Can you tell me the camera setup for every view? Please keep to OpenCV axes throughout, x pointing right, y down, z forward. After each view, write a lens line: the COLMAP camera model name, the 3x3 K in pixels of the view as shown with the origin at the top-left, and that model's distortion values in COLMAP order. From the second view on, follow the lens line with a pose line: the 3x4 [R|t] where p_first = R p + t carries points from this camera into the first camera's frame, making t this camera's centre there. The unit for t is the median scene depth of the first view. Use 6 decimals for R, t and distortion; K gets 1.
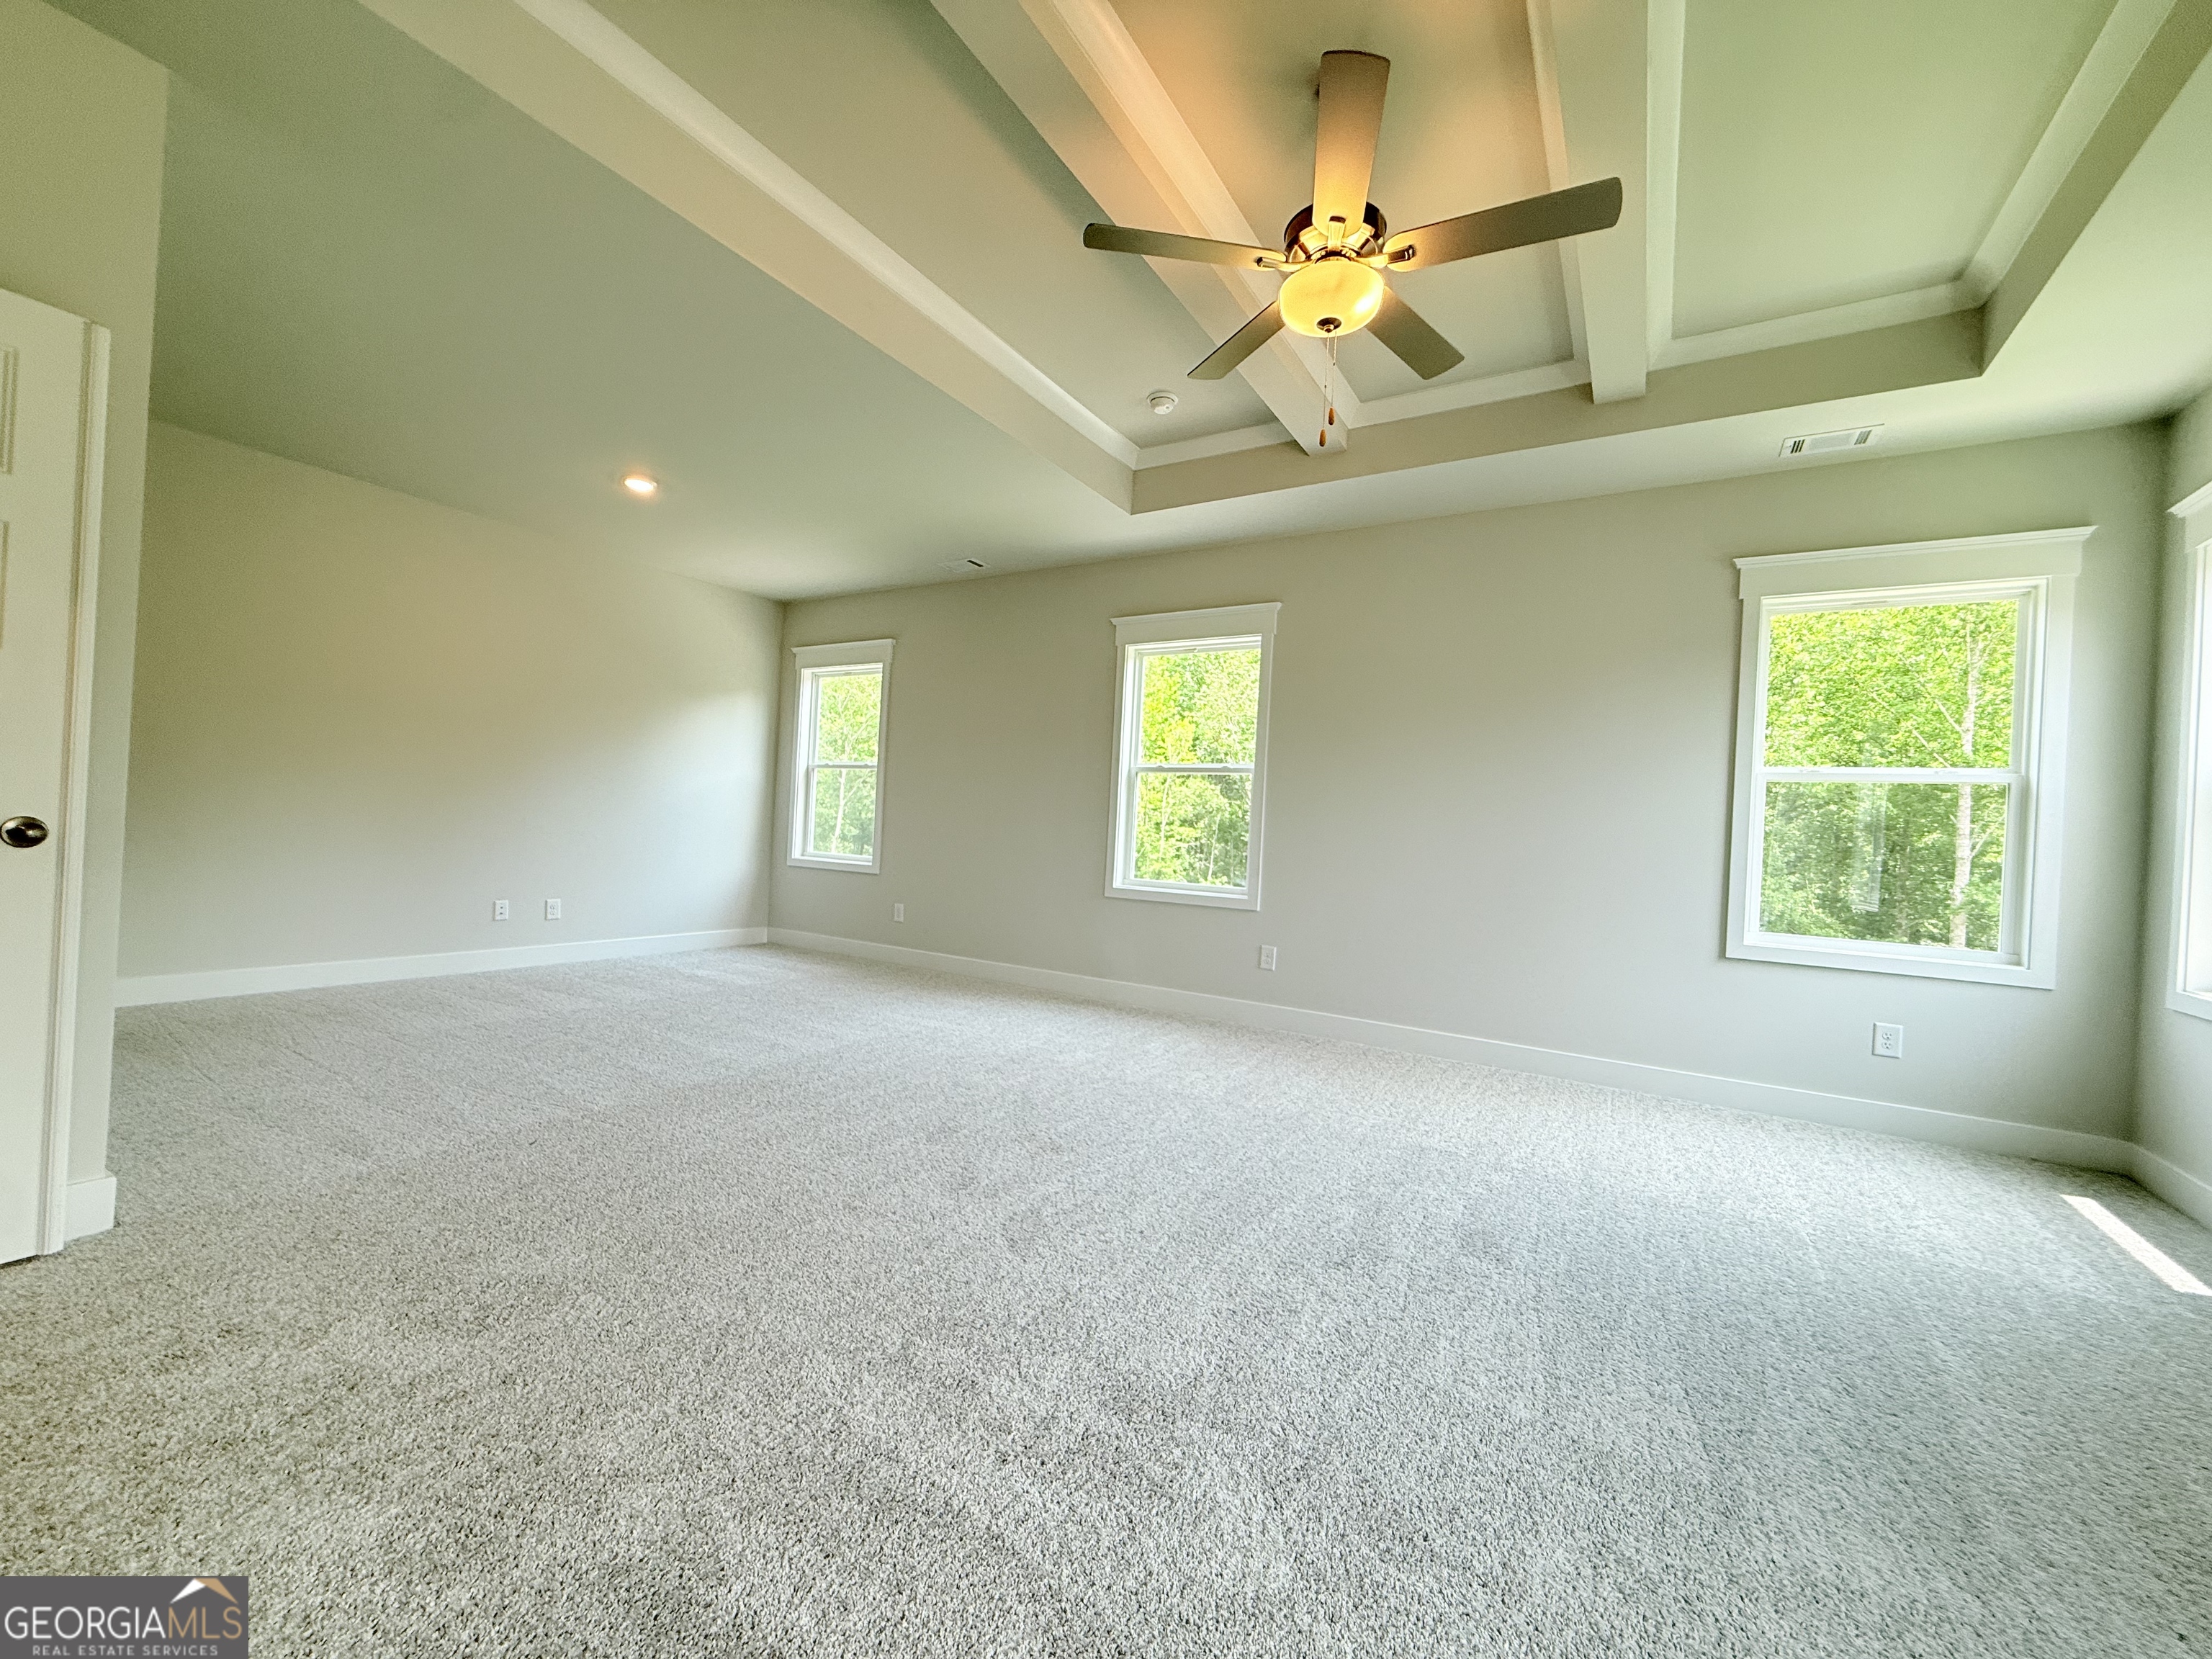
lens RADIAL K [[881.9, 0, 1101.5], [0, 881.9, 827.5], [0, 0, 1]] dist [-0.001572, 0.000680]
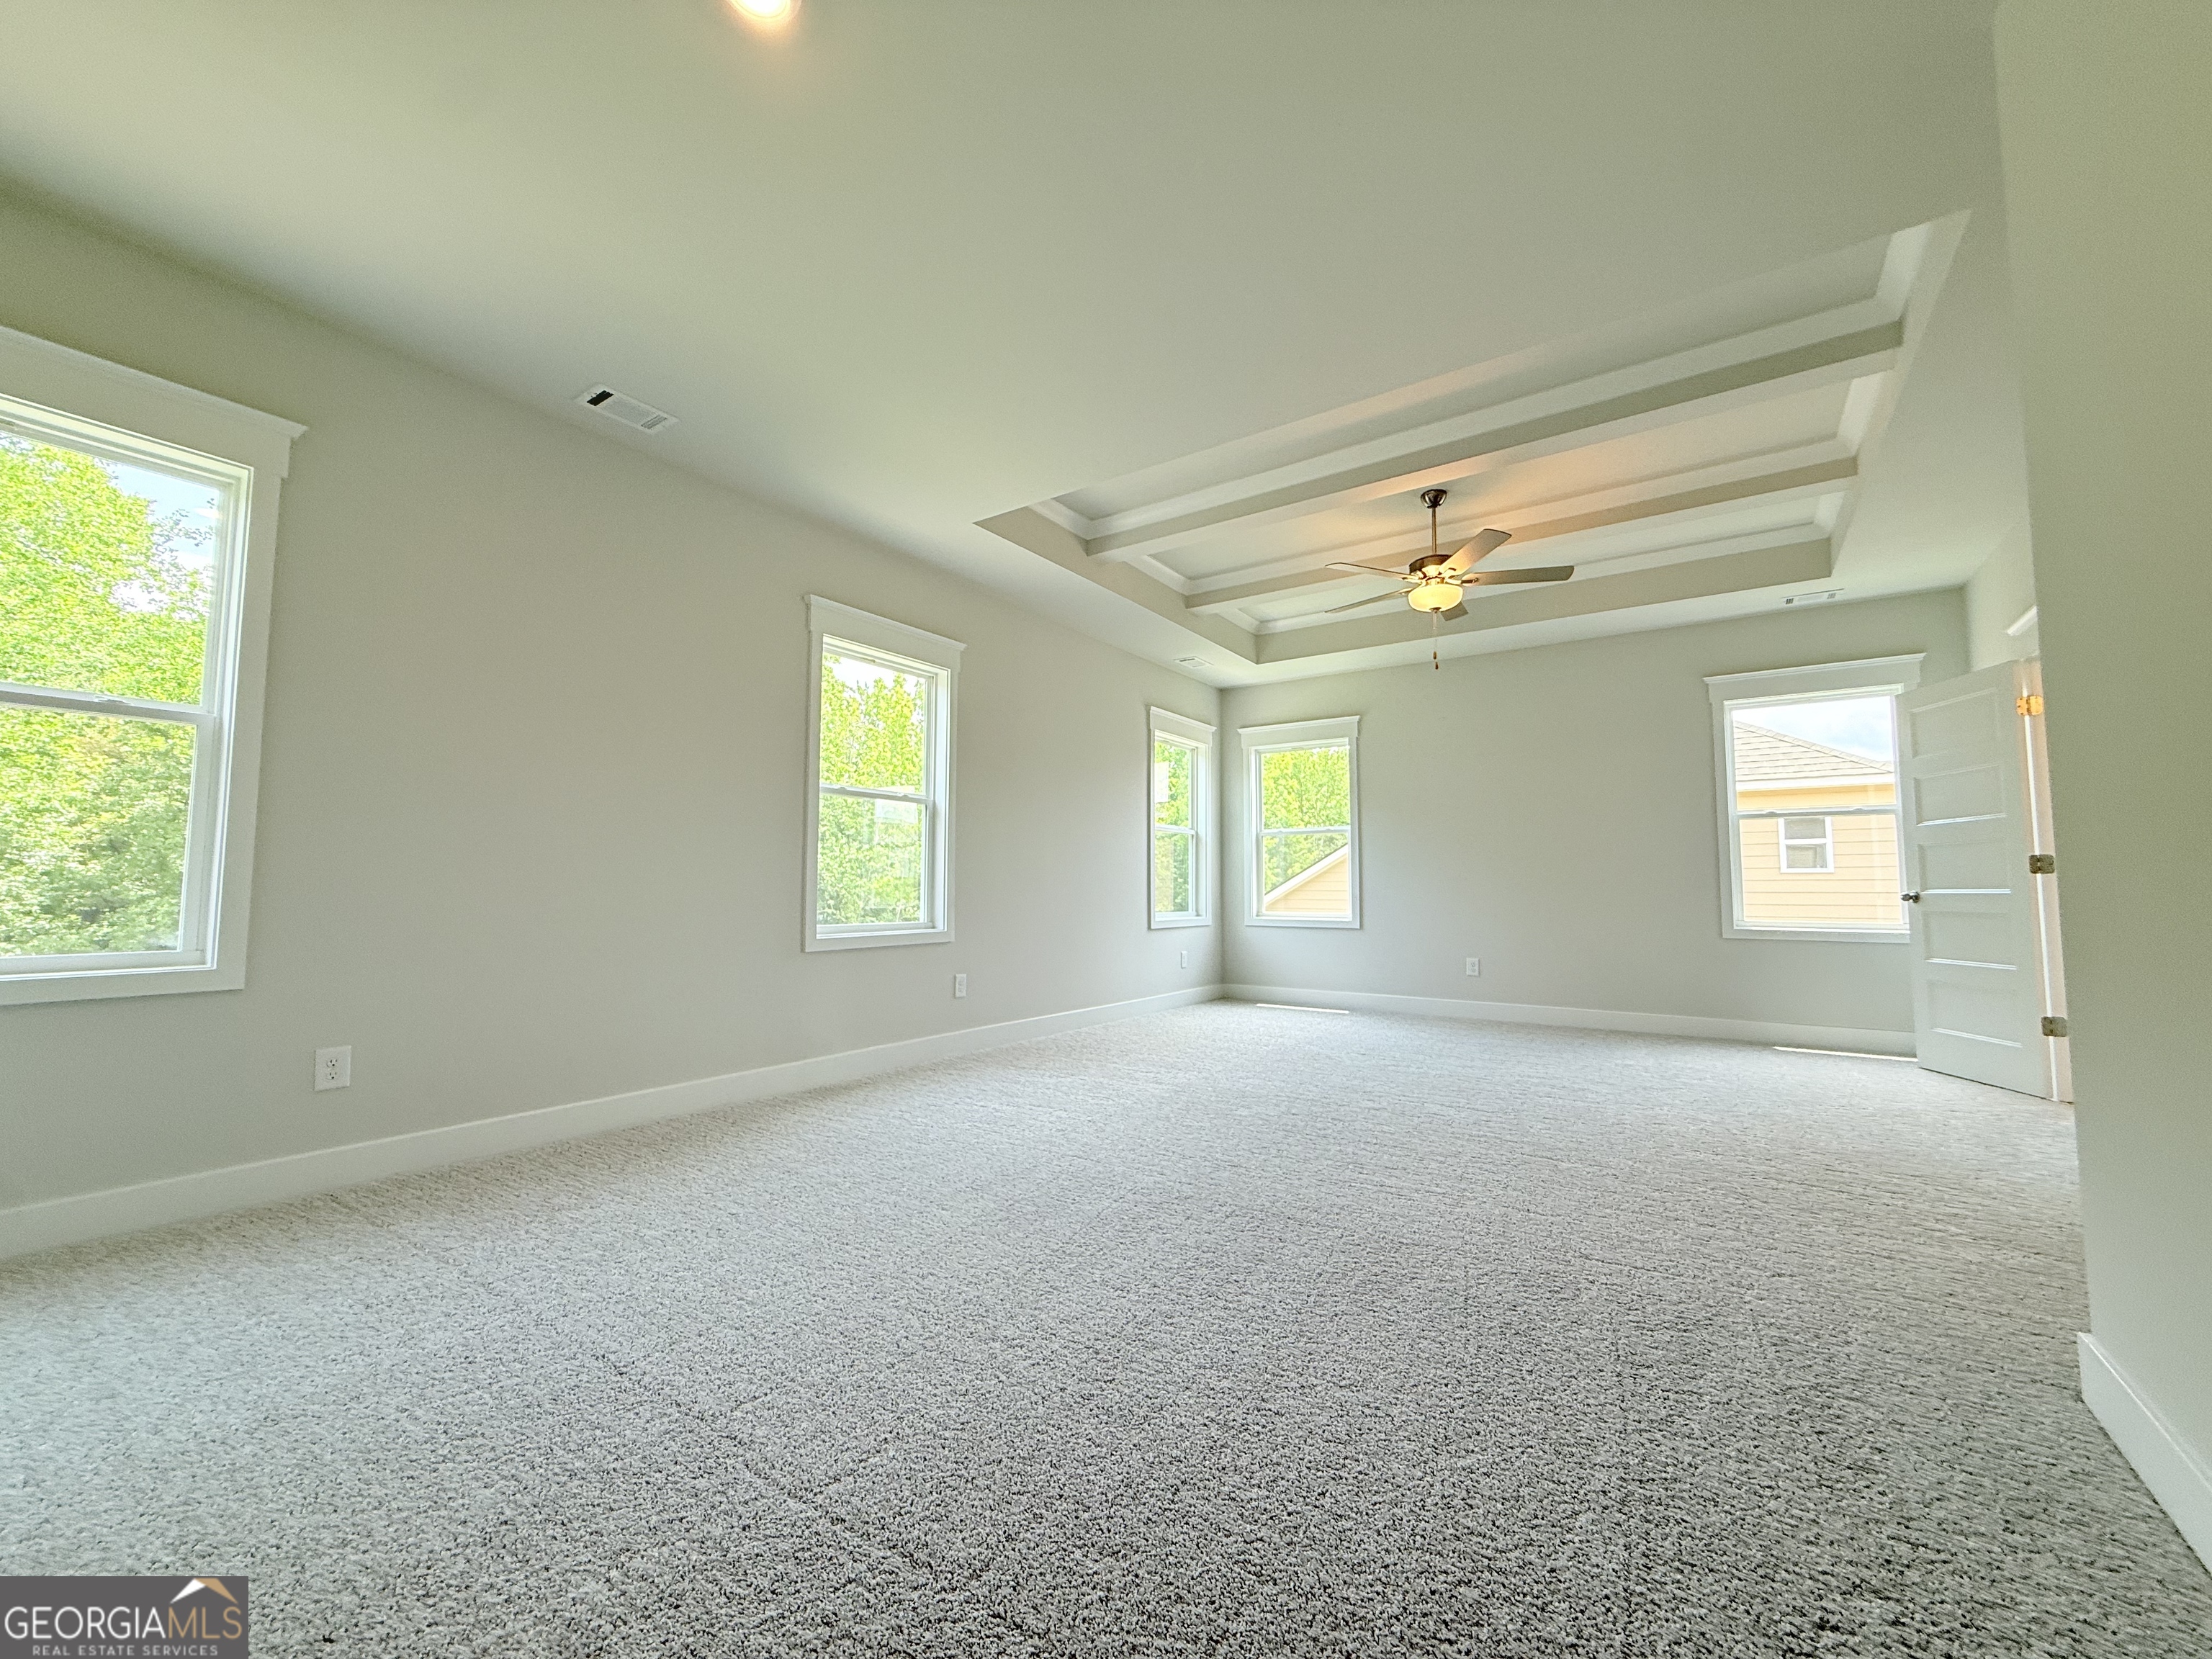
lens RADIAL K [[881.9, 0, 1101.5], [0, 881.9, 827.5], [0, 0, 1]] dist [-0.001572, 0.000680]
pose [[0.053885, 0.015825, 0.998422, -1.053531], [-0.005328, 0.999865, -0.015561, -0.027684], [-0.998533, -0.004481, 0.053963, 0.996400]]
